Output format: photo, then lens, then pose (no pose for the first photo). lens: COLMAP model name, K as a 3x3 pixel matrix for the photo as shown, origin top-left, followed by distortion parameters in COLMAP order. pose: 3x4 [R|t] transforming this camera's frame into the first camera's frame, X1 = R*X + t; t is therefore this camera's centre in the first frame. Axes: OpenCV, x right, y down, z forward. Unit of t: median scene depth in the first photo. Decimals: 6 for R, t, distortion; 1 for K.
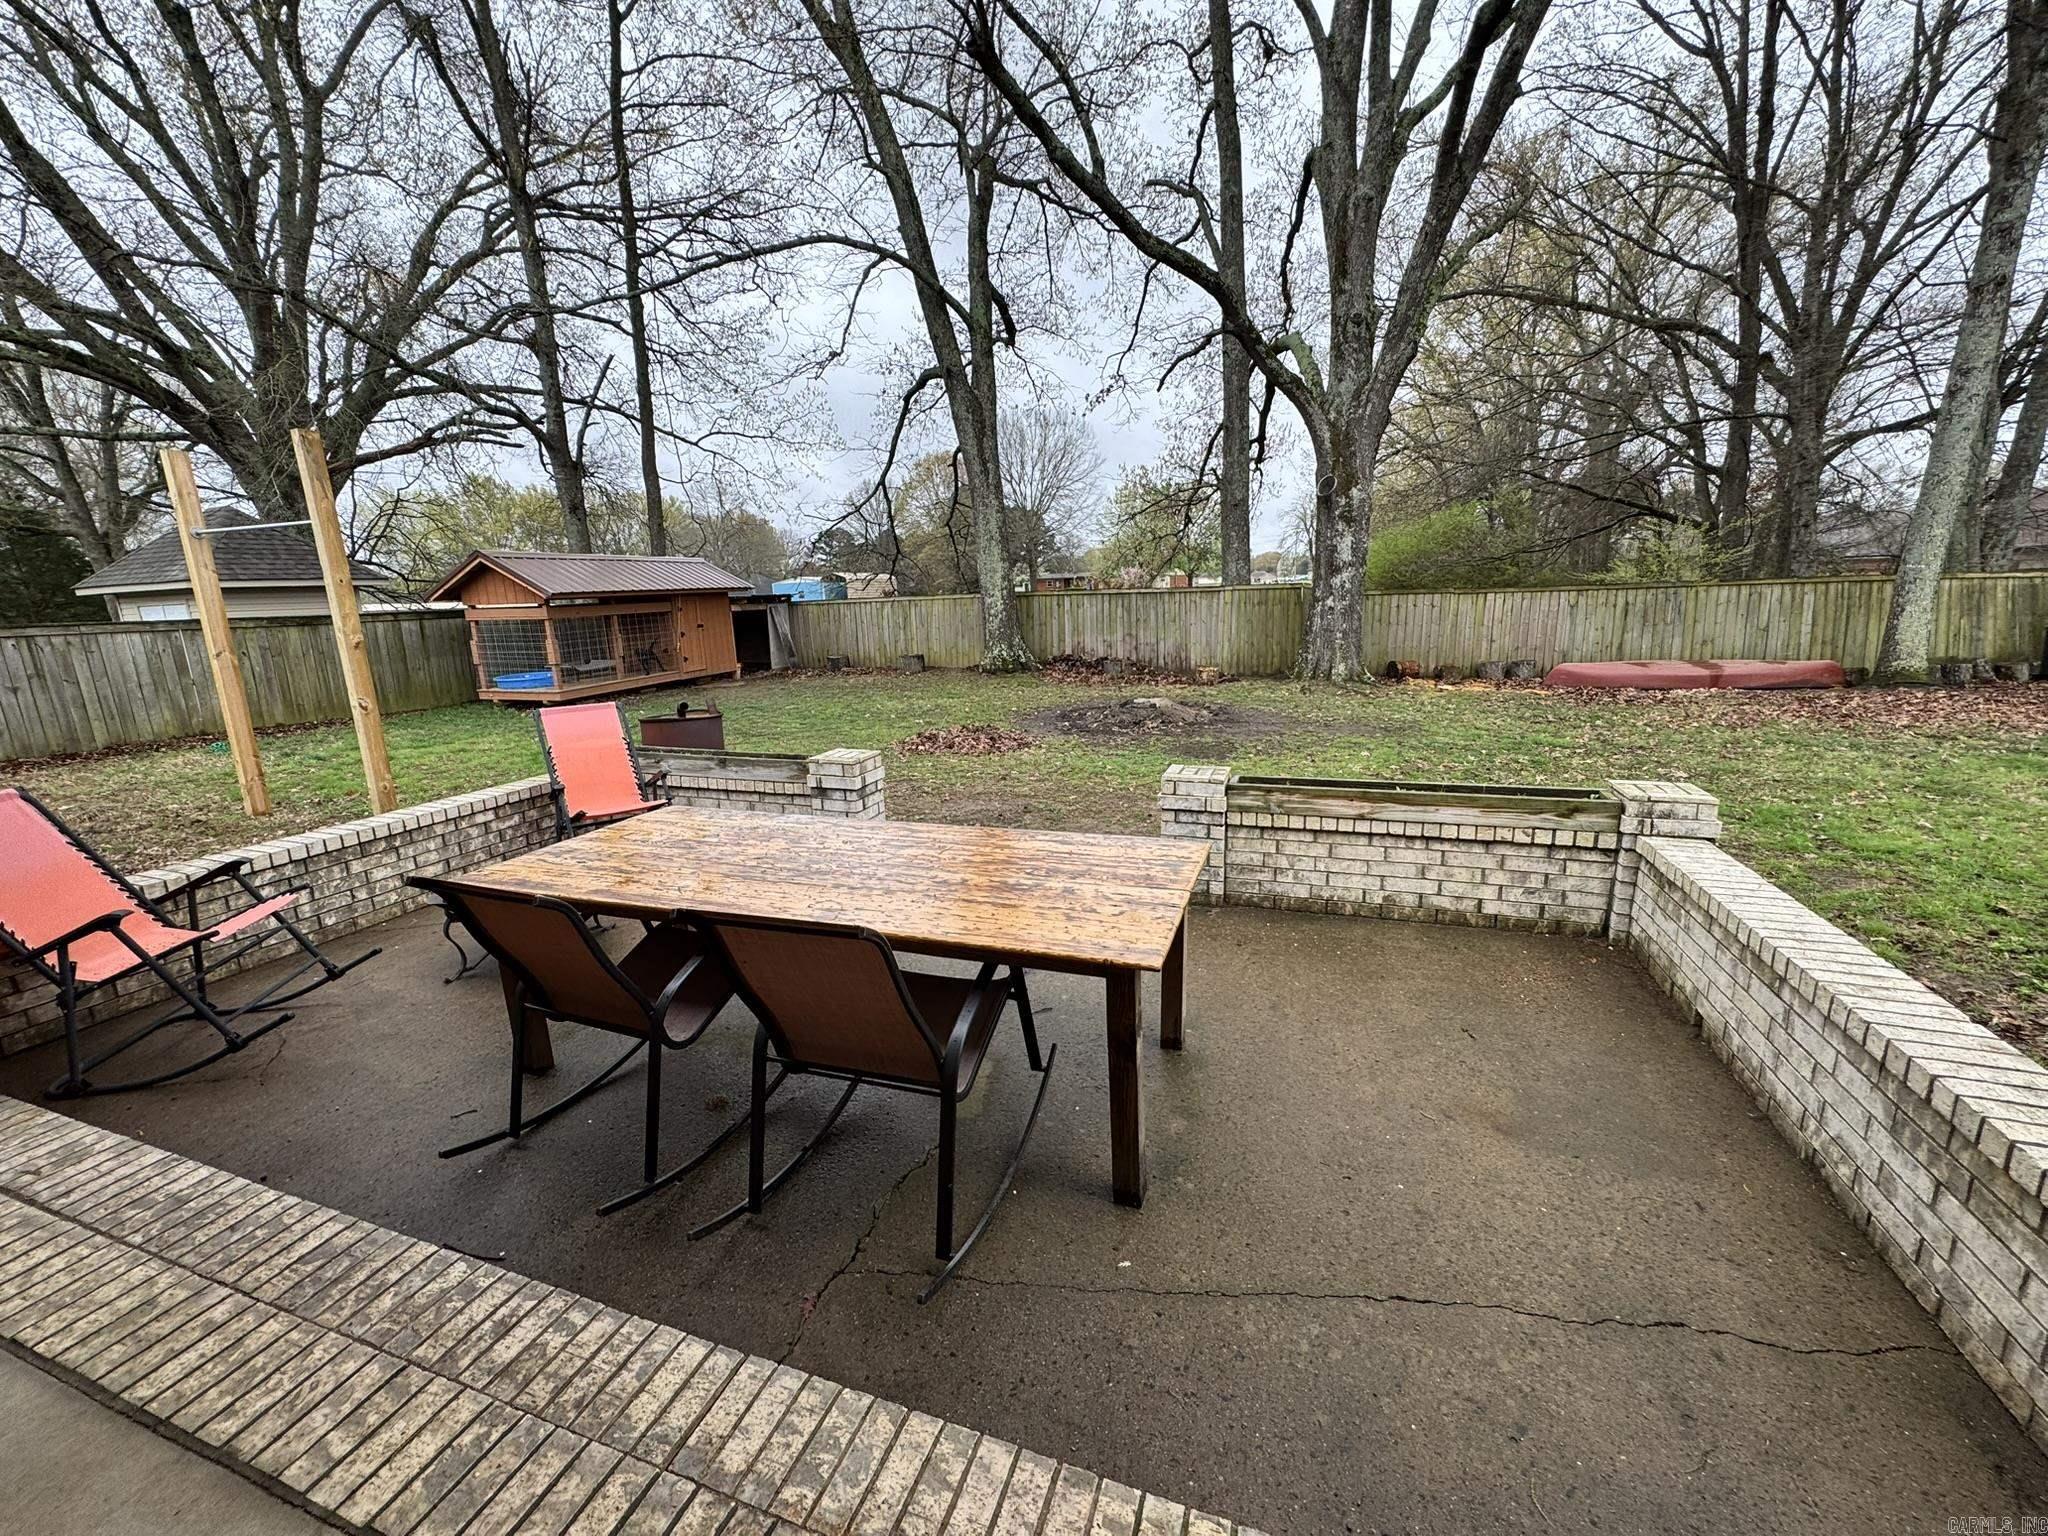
lens RADIAL K [[815.3, 0, 1024.5], [0, 815.3, 766.3], [0, 0, 1]] dist [-0.000550, -0.000634]
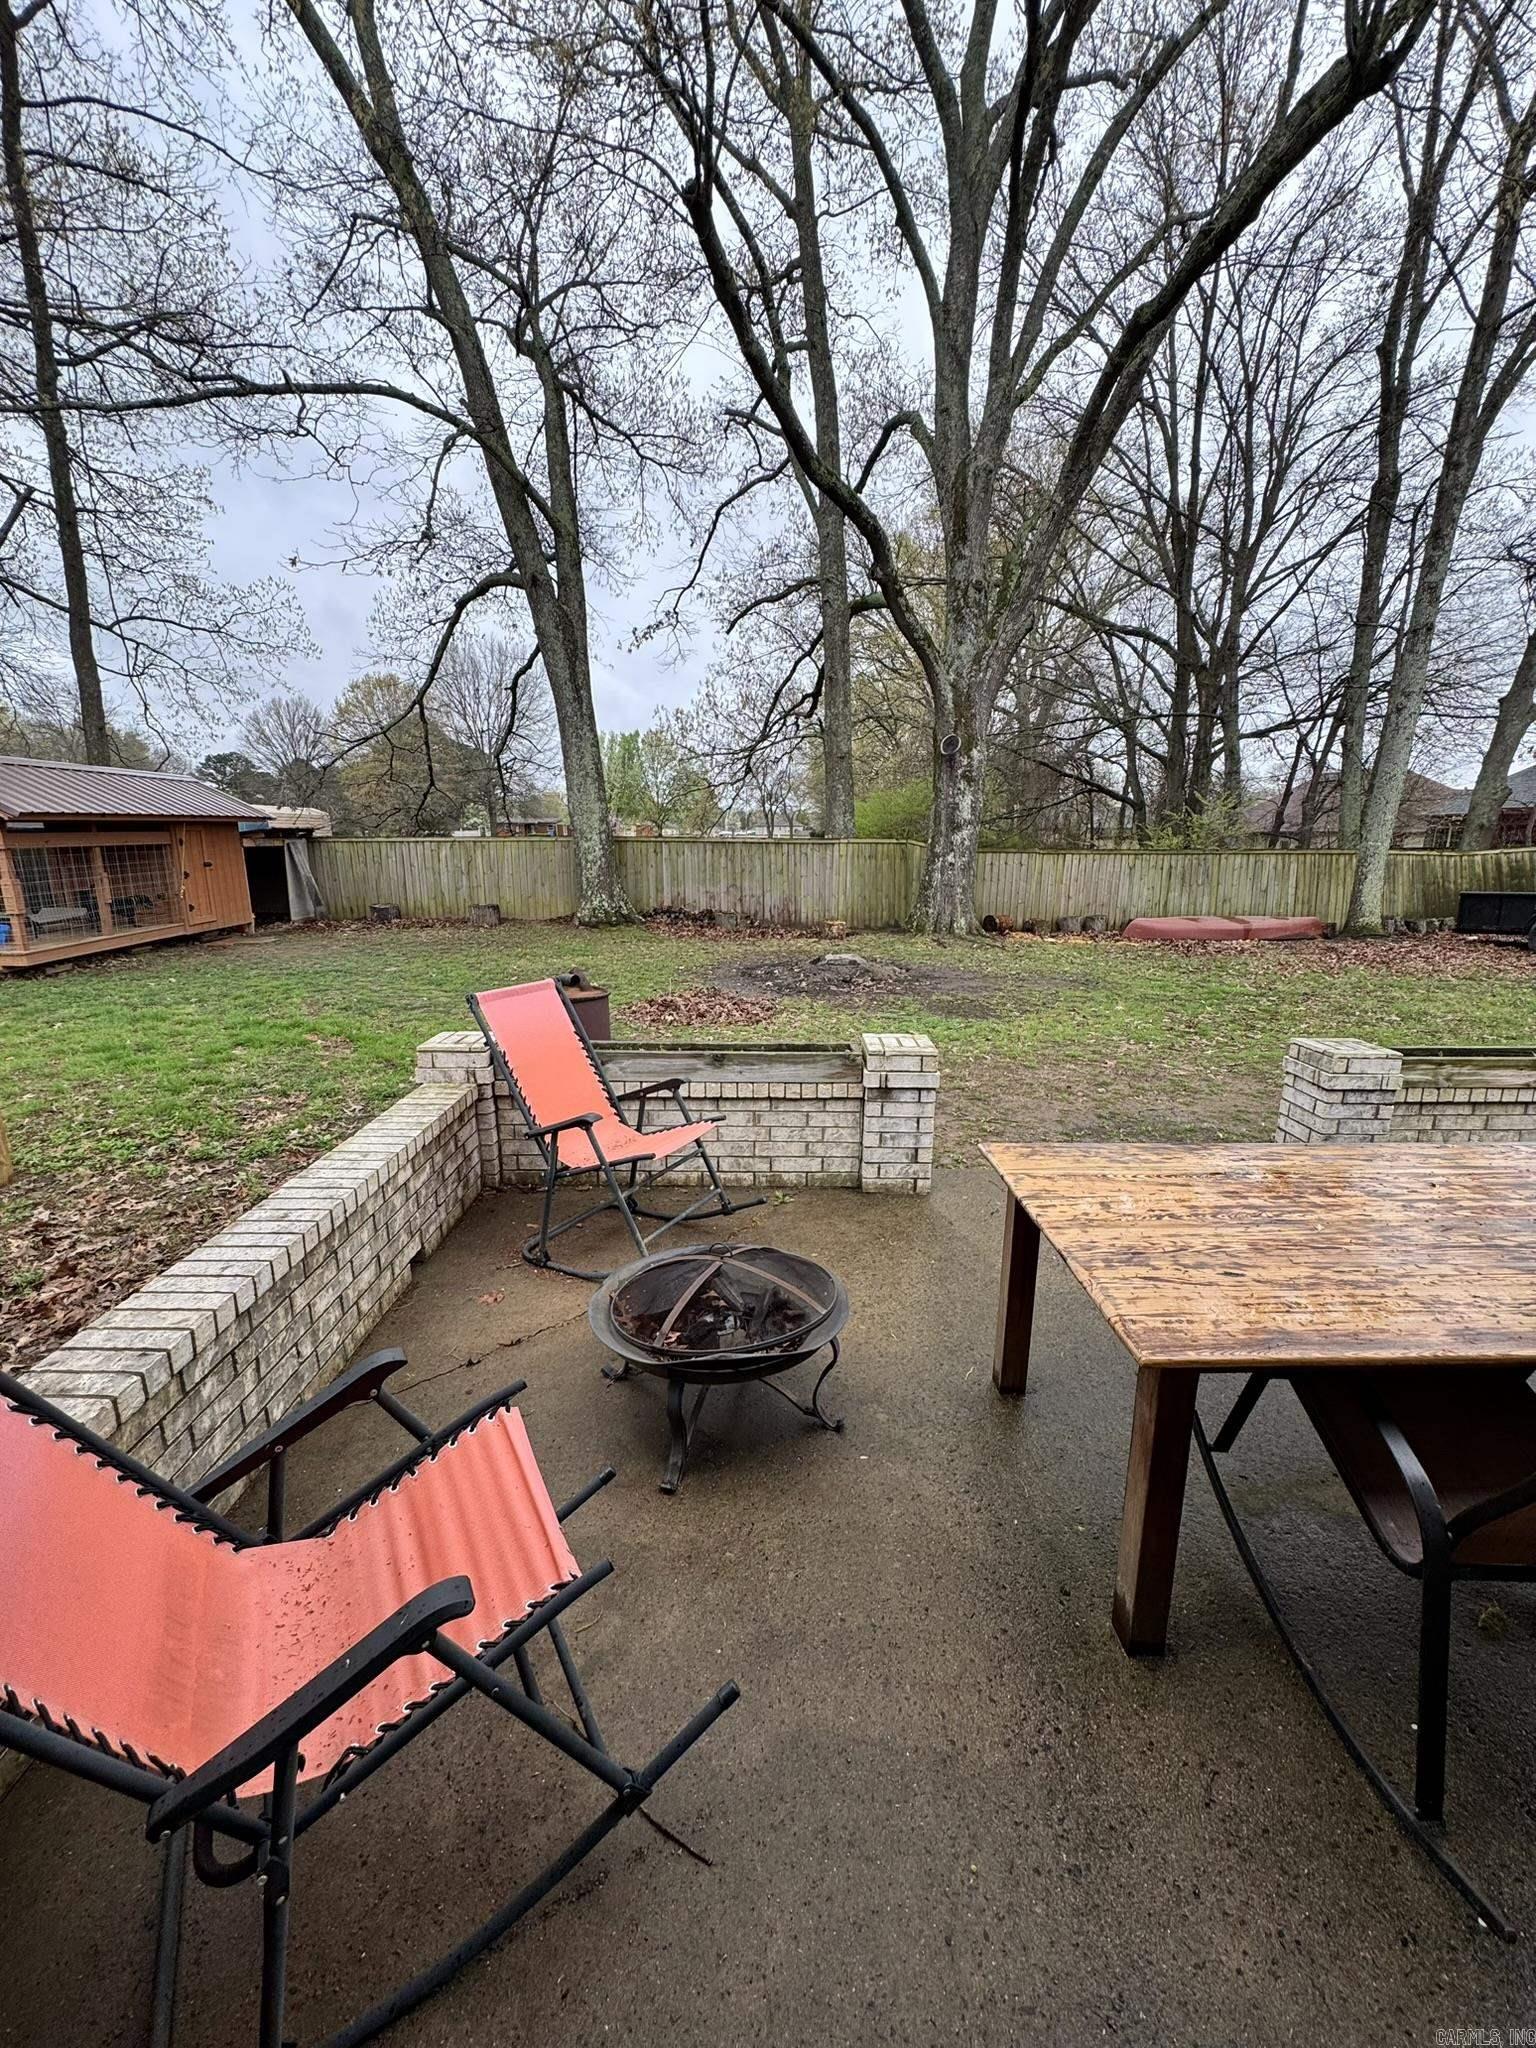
lens RADIAL K [[815.3, 0, 769.9], [0, 815.3, 1022.4], [0, 0, 1]] dist [-0.000550, -0.000634]
pose [[0.936116, -0.040695, 0.349329, -0.208886], [0.038171, 0.999172, 0.014110, -0.016781], [-0.349614, 0.000126, 0.936894, 0.112364]]
